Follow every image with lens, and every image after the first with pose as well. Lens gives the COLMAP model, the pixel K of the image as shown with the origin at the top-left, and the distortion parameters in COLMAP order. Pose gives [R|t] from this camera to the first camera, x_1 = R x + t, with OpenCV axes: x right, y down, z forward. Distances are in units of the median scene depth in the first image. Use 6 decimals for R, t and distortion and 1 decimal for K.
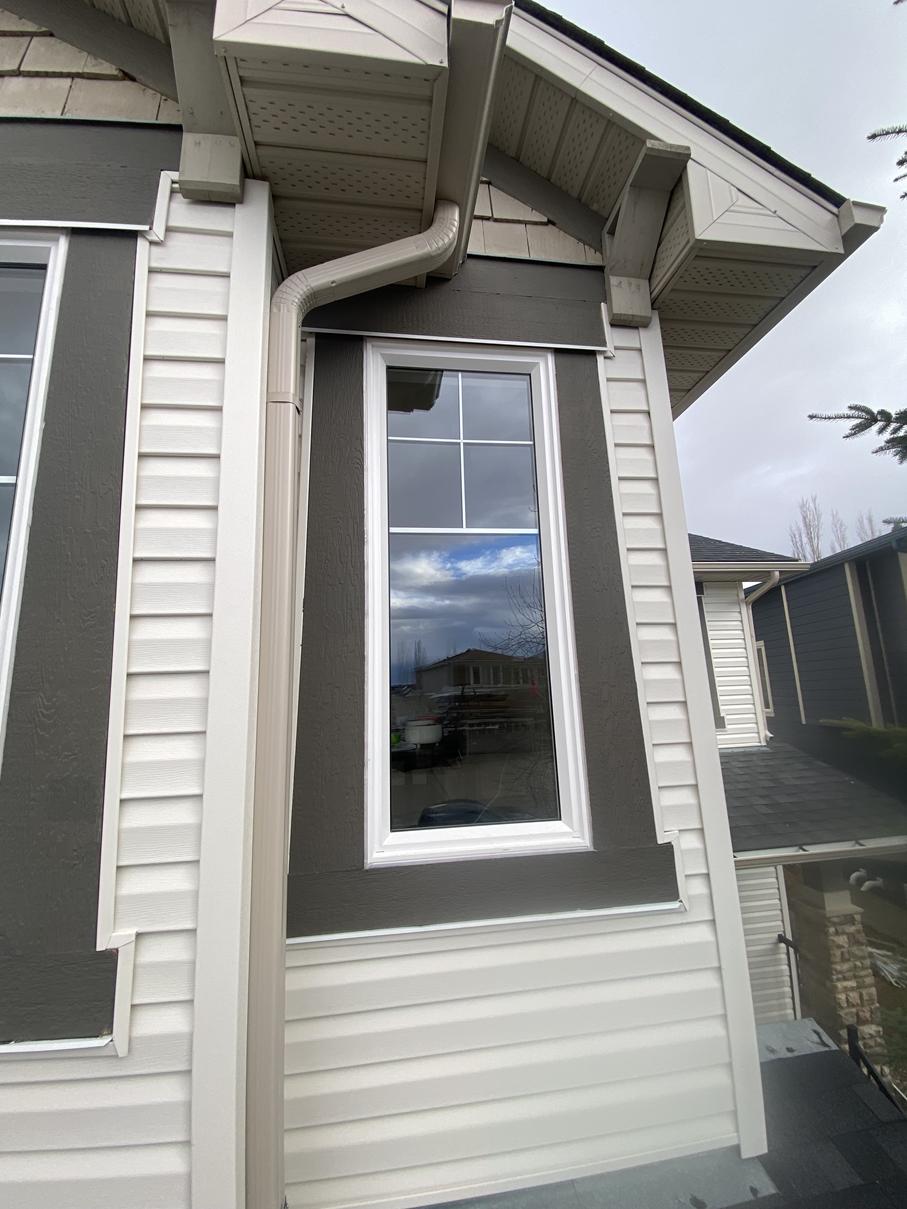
lens RADIAL K [[516.1, 0, 473.5], [0, 516.1, 601.6], [0, 0, 1]] dist [-0.001220, -0.000133]
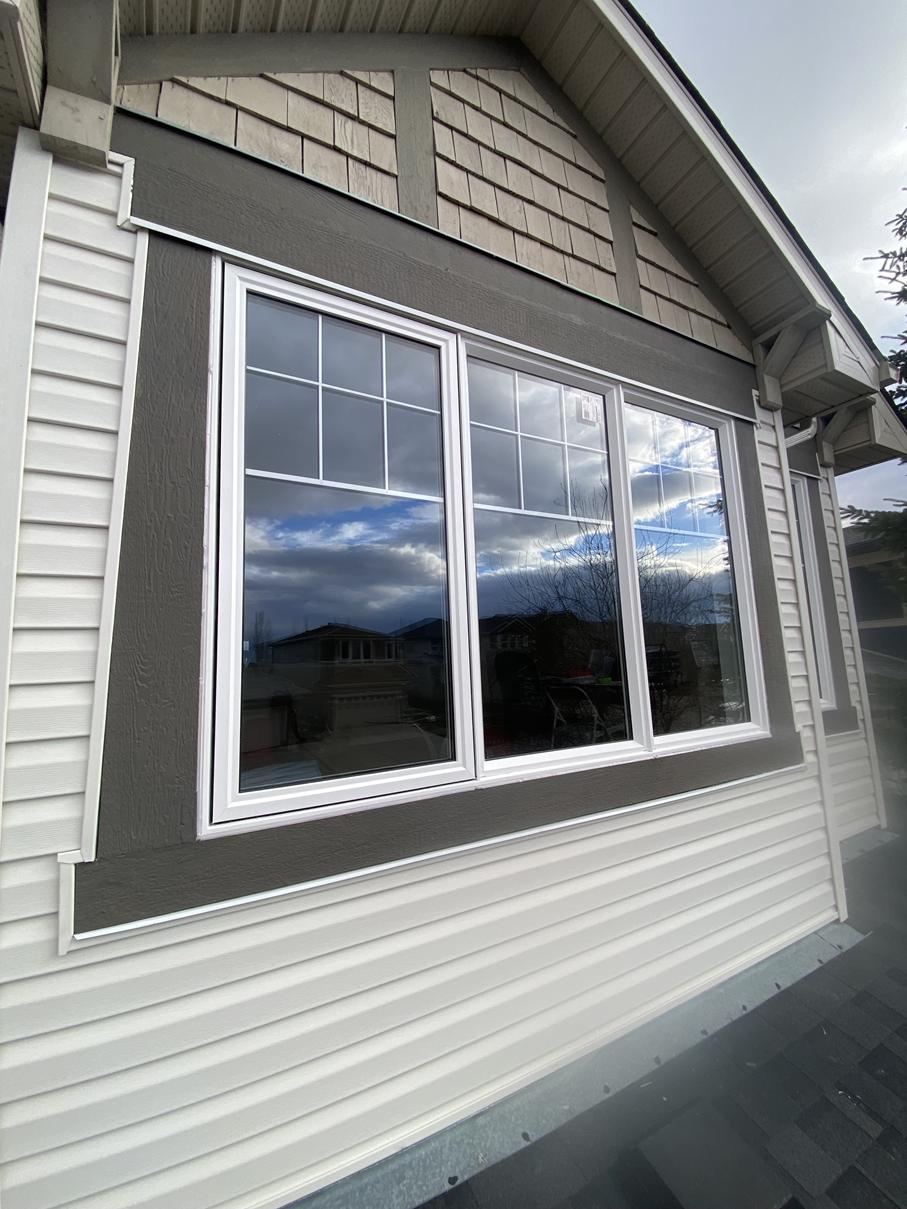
lens RADIAL K [[516.1, 0, 473.5], [0, 516.1, 601.6], [0, 0, 1]] dist [-0.001220, -0.000133]
pose [[0.936166, 0.050733, 0.347880, -0.445654], [-0.064481, 0.997525, 0.028049, 0.021983], [-0.345596, -0.048690, 0.937119, -0.070297]]
